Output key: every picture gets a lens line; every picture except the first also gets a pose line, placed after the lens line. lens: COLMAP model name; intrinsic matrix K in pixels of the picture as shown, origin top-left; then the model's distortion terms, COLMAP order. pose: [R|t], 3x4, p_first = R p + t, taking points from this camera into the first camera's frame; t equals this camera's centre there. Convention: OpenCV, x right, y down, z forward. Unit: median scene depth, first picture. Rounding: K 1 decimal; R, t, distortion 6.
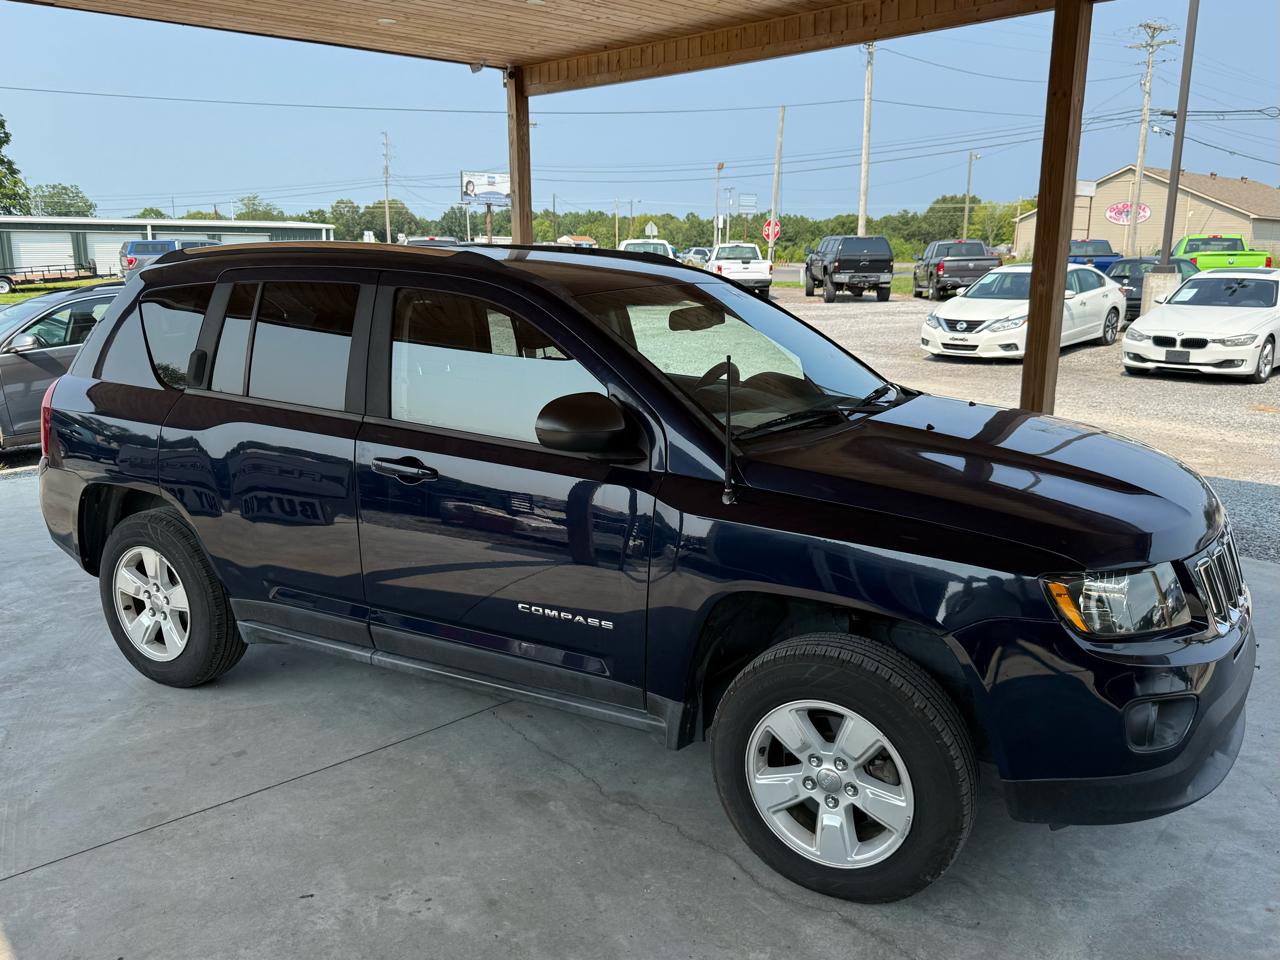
lens RADIAL K [[1060.5, 0, 640.0], [0, 1060.5, 480.0], [0, 0, 1]] dist [0.104609, -0.191560]
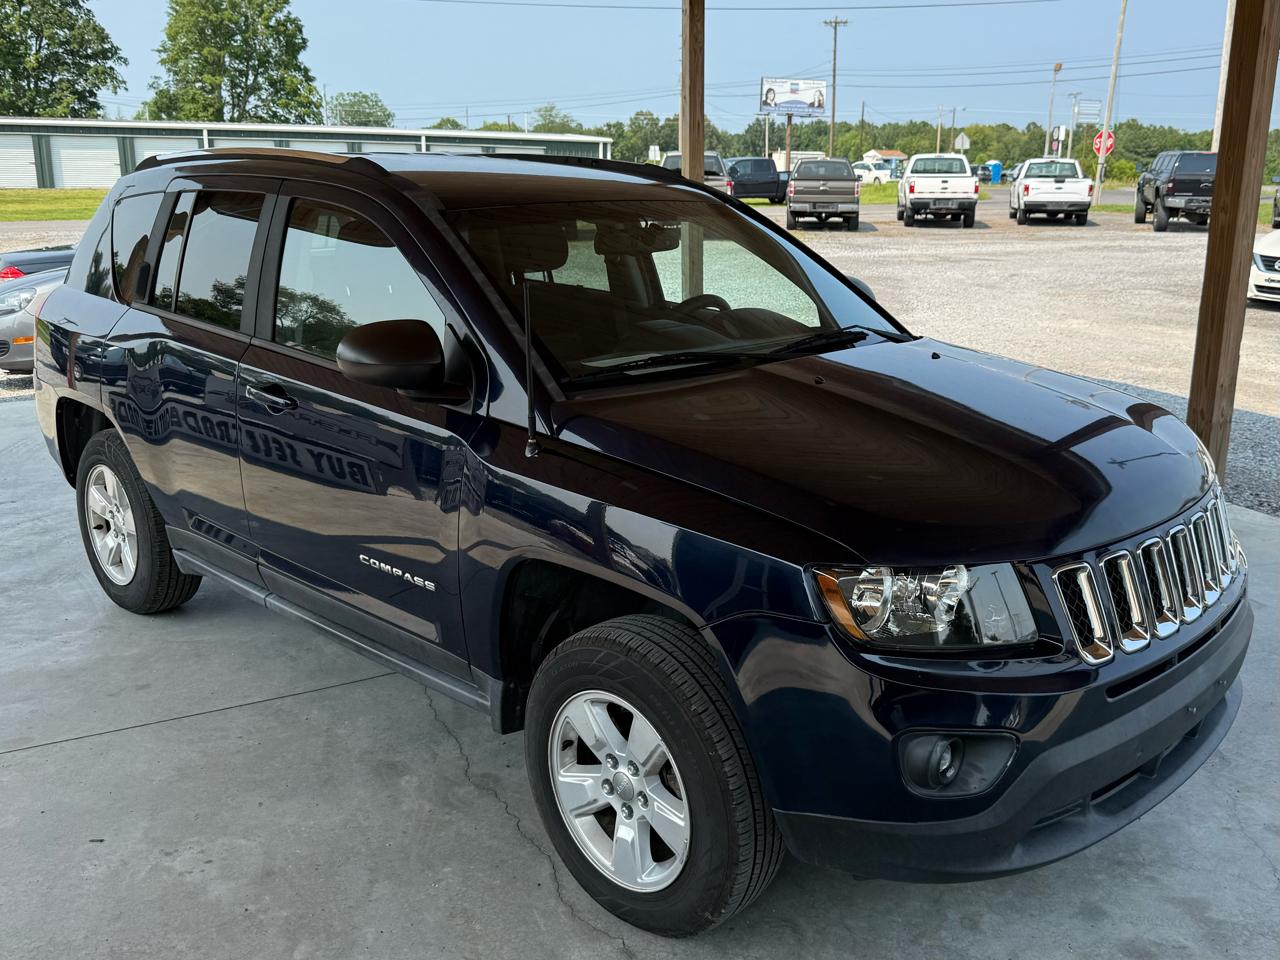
lens RADIAL K [[1178.4, 0, 699.3], [0, 1178.4, 474.0], [0, 0, 1]] dist [0.132582, -0.246482]
pose [[0.974657, 0.066064, -0.213727, 0.281966], [-0.057412, 0.997270, 0.046444, -0.010689], [0.216212, -0.032997, 0.975789, 0.062935]]
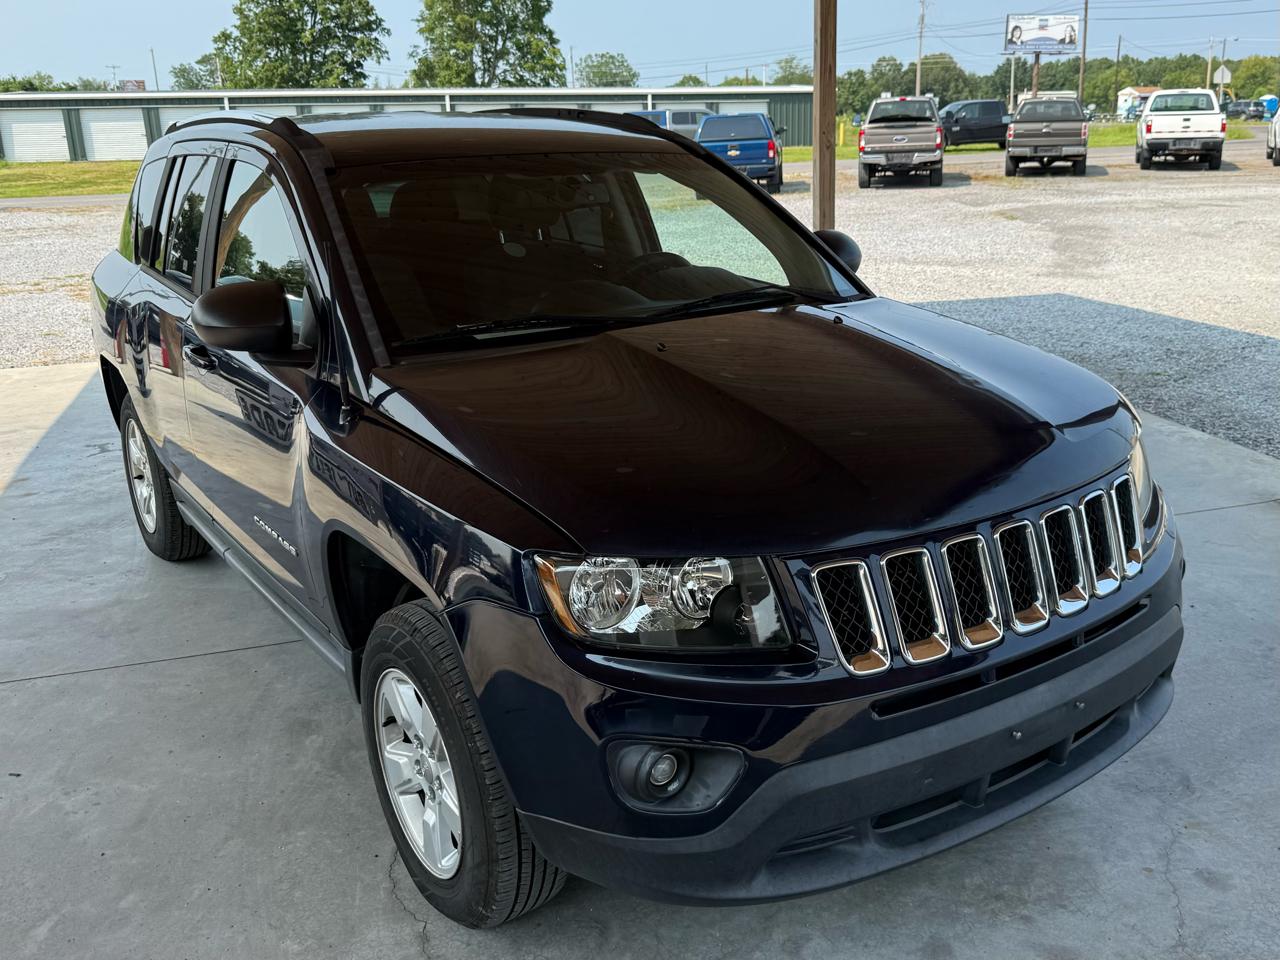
lens RADIAL K [[1186.4, 0, 675.8], [0, 1186.4, 468.5], [0, 0, 1]] dist [0.123263, -0.241544]
pose [[0.903174, 0.100553, -0.417331, 0.476050], [-0.068219, 0.993445, 0.091726, -0.031596], [0.423818, -0.054375, 0.904114, 0.171843]]
